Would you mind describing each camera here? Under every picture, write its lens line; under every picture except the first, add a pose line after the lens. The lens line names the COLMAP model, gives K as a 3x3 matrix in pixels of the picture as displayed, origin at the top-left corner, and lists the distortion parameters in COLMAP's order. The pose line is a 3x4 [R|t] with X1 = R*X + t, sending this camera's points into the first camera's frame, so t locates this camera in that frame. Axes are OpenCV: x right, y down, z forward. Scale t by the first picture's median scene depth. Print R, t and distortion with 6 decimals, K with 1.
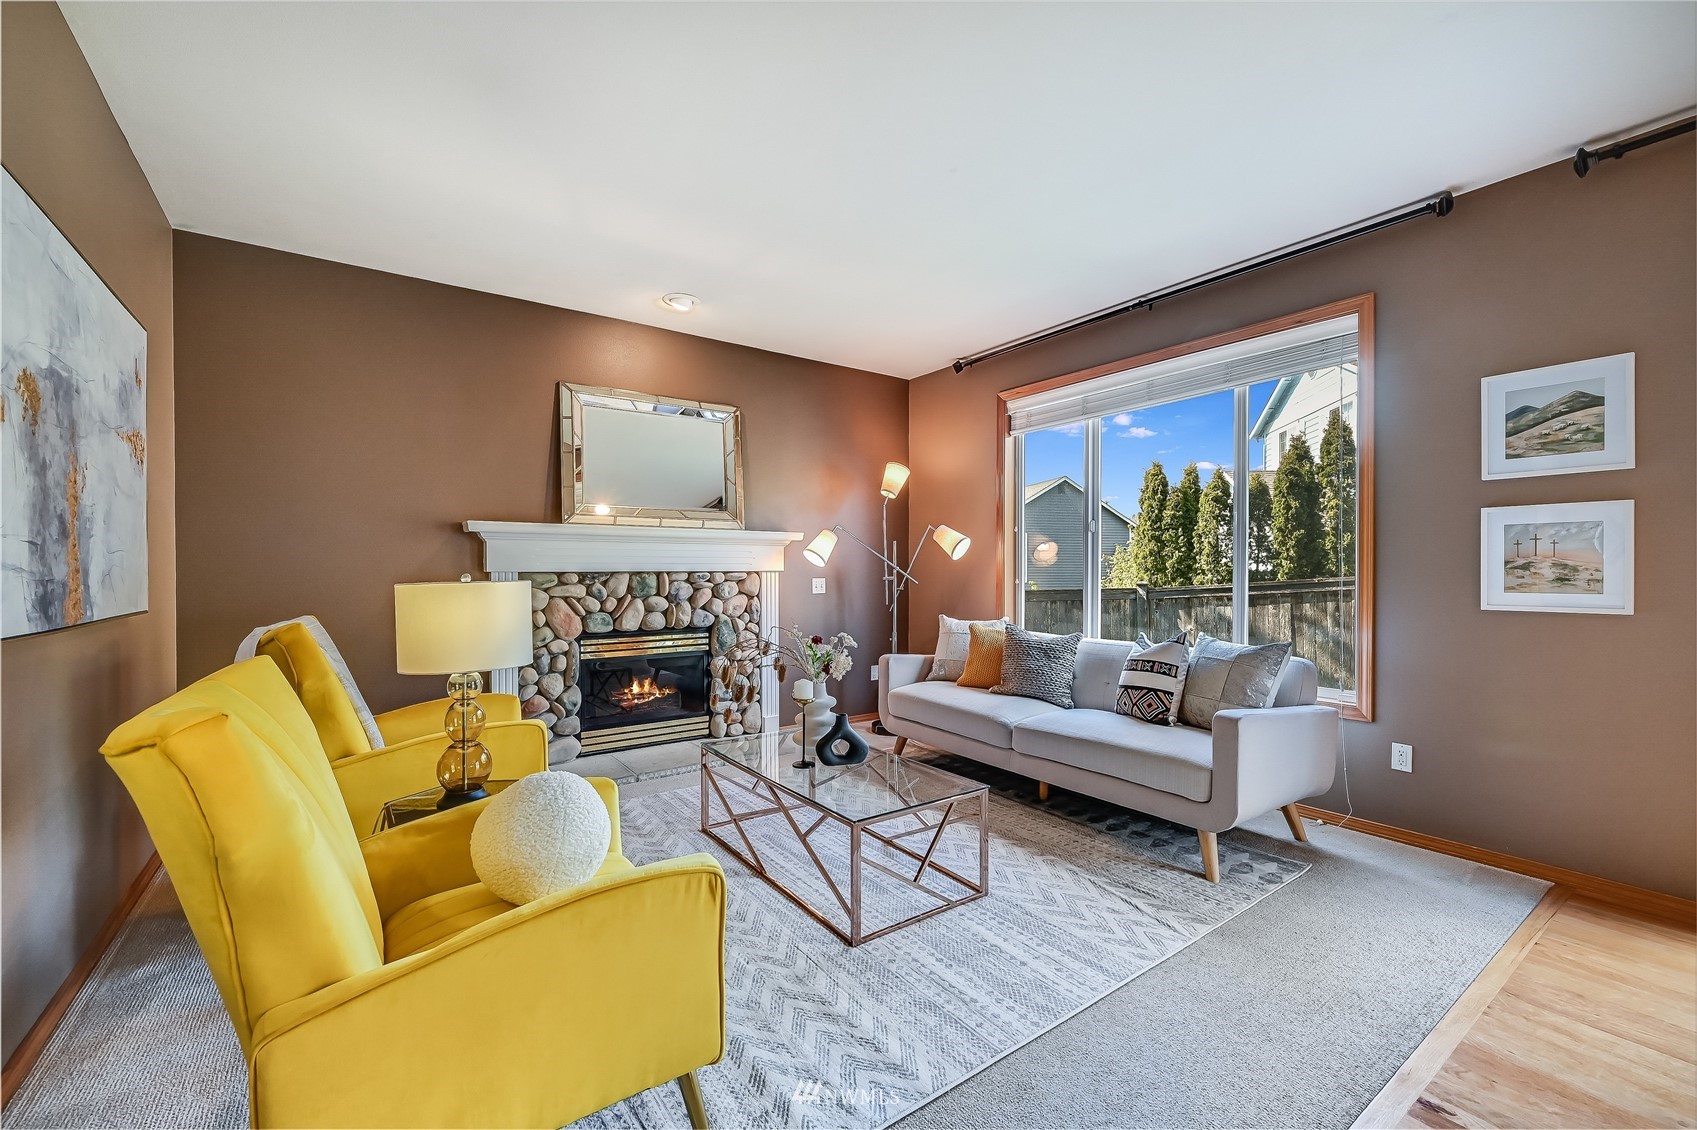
lens RADIAL K [[695.5, 0, 845.5], [0, 695.5, 579.2], [0, 0, 1]] dist [-0.000033, -0.000032]
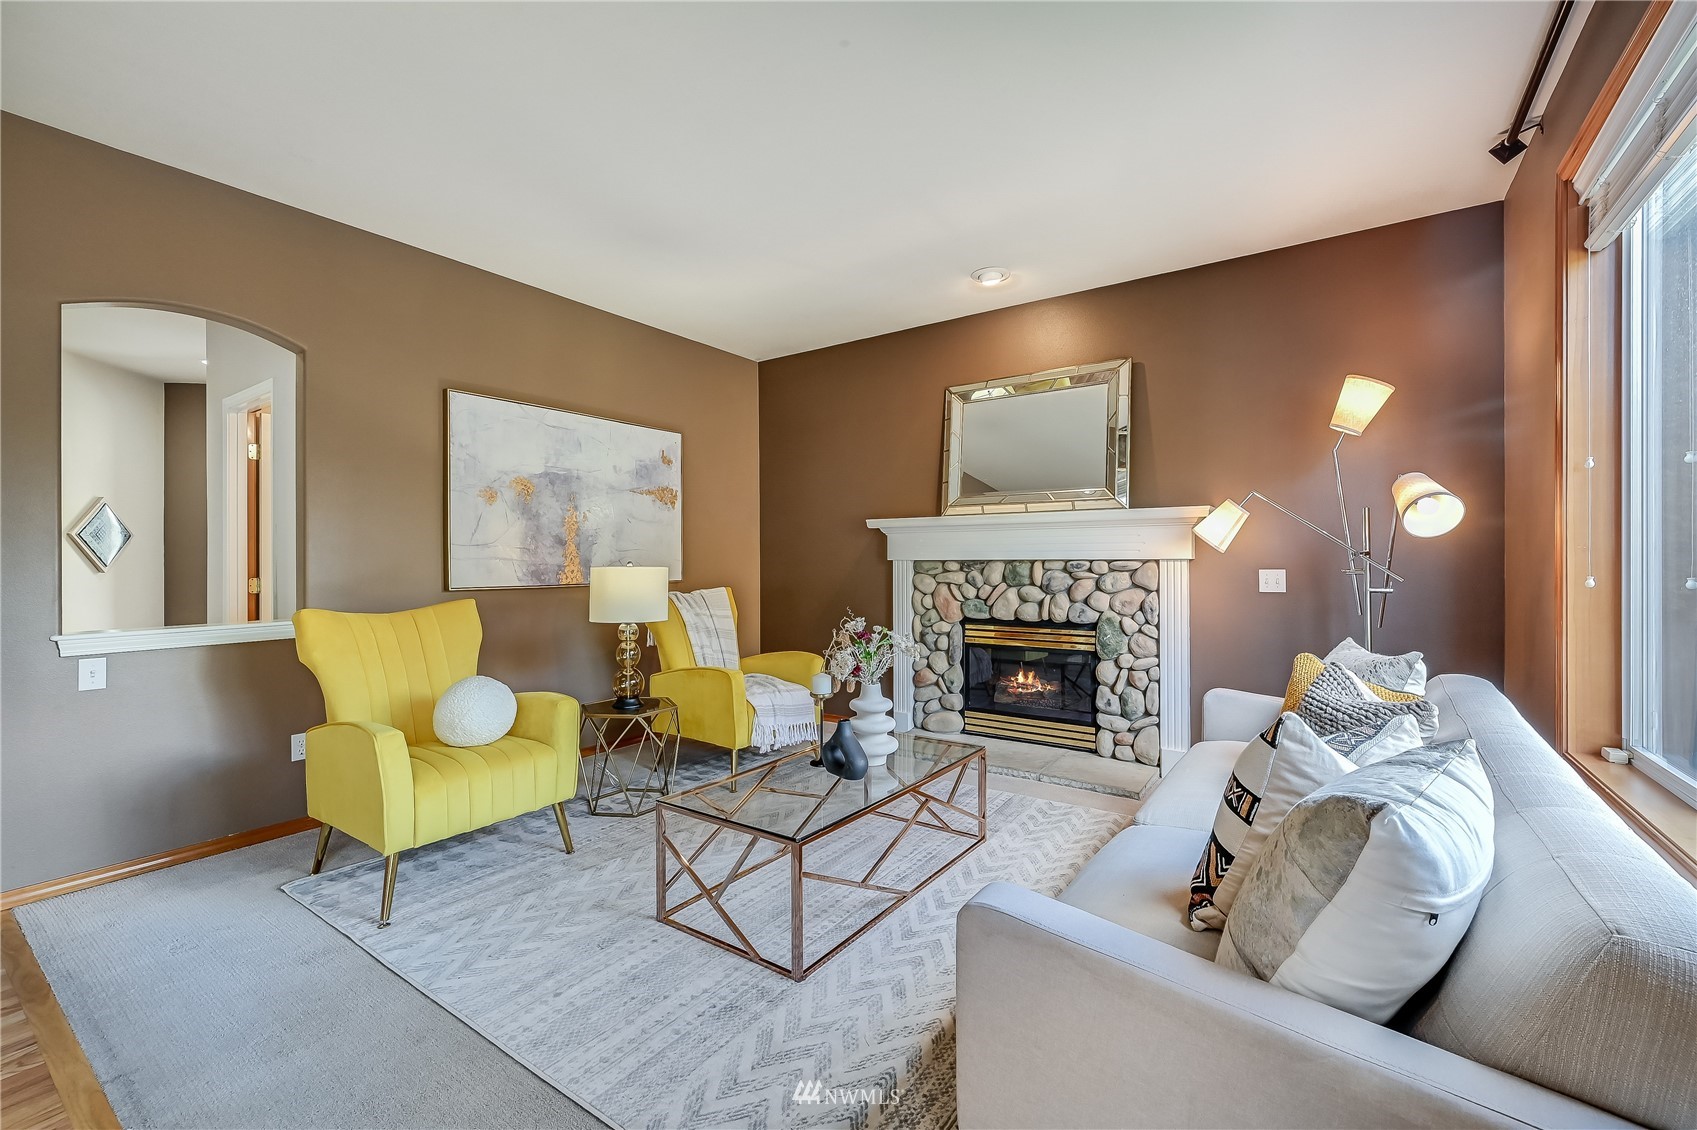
lens RADIAL K [[691.9, 0, 848.5], [0, 691.9, 565.0], [0, 0, 1]] dist [-0.002987, -0.000257]
pose [[0.346611, 0.006297, -0.937988, 0.532249], [-0.009661, 0.999948, 0.003143, -0.004606], [0.937959, 0.007973, 0.346654, 0.446764]]
